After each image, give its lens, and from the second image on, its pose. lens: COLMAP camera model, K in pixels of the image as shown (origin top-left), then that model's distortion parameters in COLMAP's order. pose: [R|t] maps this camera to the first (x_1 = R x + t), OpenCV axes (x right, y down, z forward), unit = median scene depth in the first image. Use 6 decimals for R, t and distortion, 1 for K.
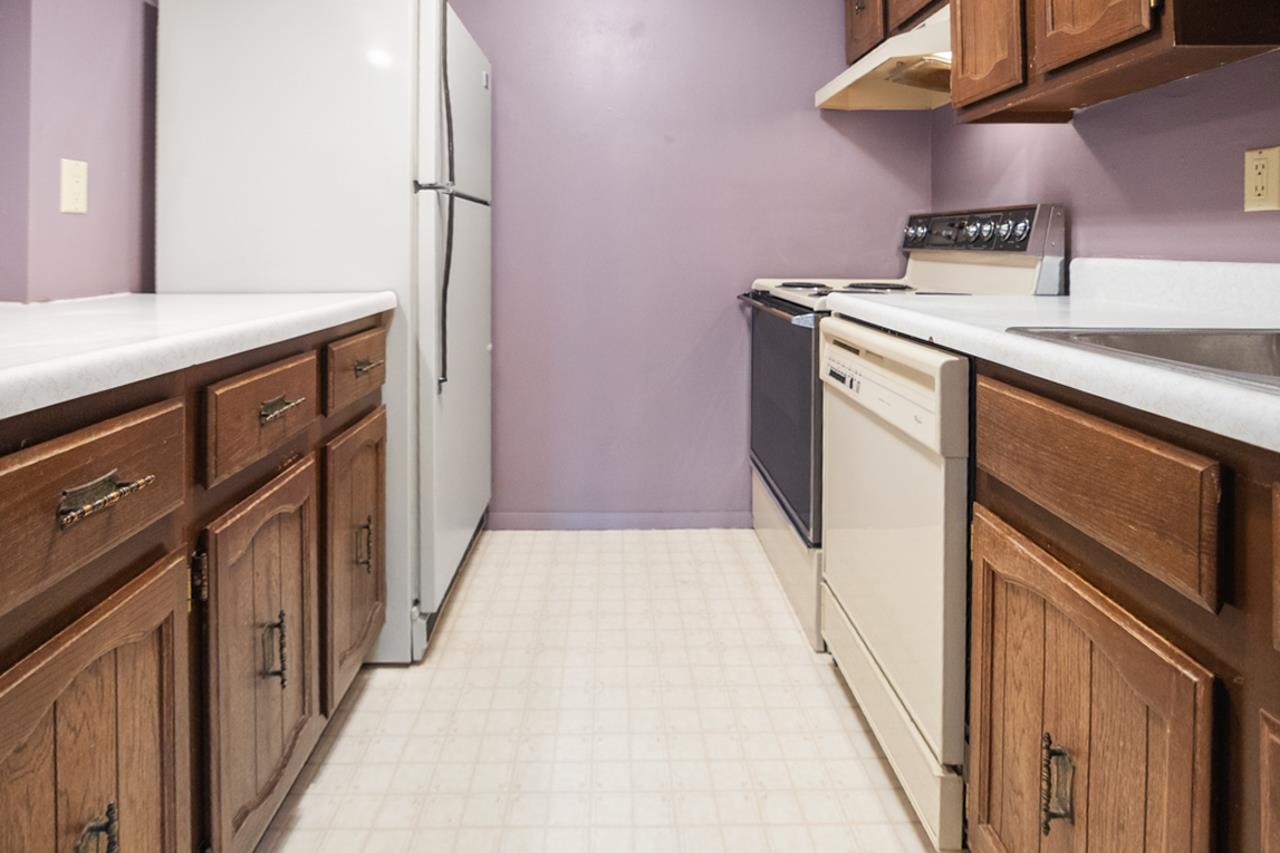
lens RADIAL K [[673.6, 0, 618.2], [0, 673.6, 232.2], [0, 0, 1]] dist [-0.017786, 0.000852]
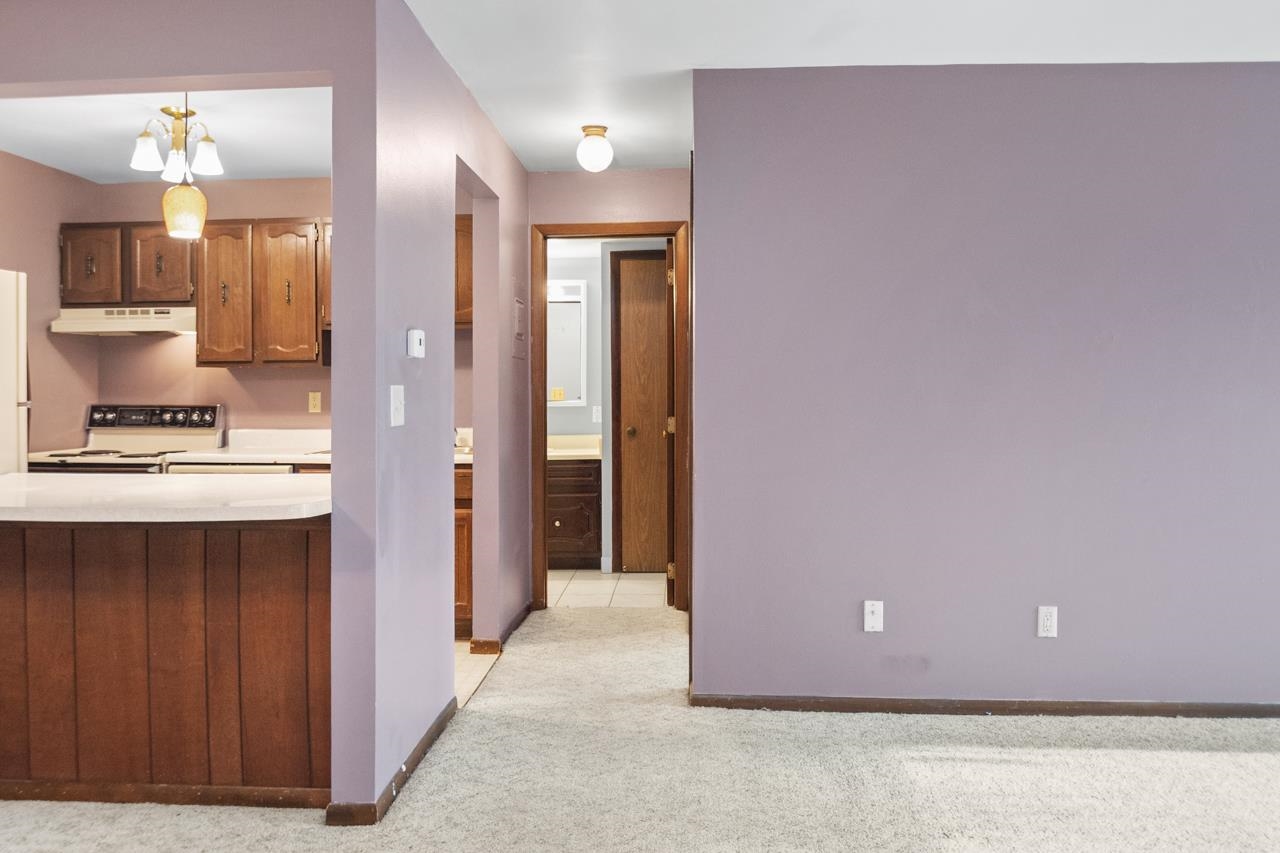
lens RADIAL K [[903.9, 0, 638.1], [0, 903.9, 386.3], [0, 0, 1]] dist [-0.030360, -0.002894]
pose [[0.066899, -0.002125, 0.997757, -2.960236], [-0.013903, 0.999899, 0.003061, -0.179949], [-0.997663, -0.014077, 0.066863, -0.734252]]
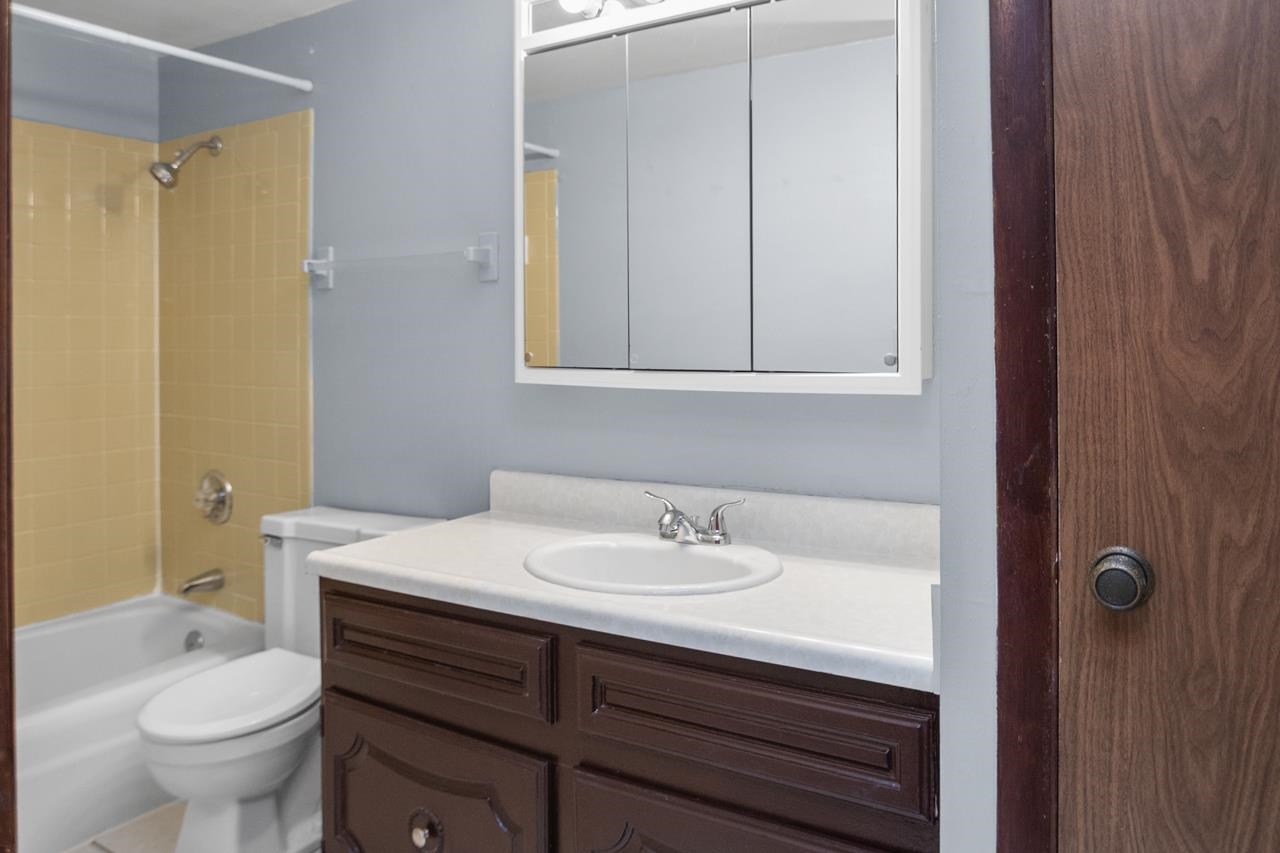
lens RADIAL K [[922.6, 0, 634.3], [0, 922.6, 336.4], [0, 0, 1]] dist [-0.024520, -0.001163]
pose [[0.544751, -0.002087, 0.838595, 0.854709], [-0.009674, 0.999915, 0.008773, -0.136224], [-0.838542, -0.012892, 0.544684, -0.460382]]
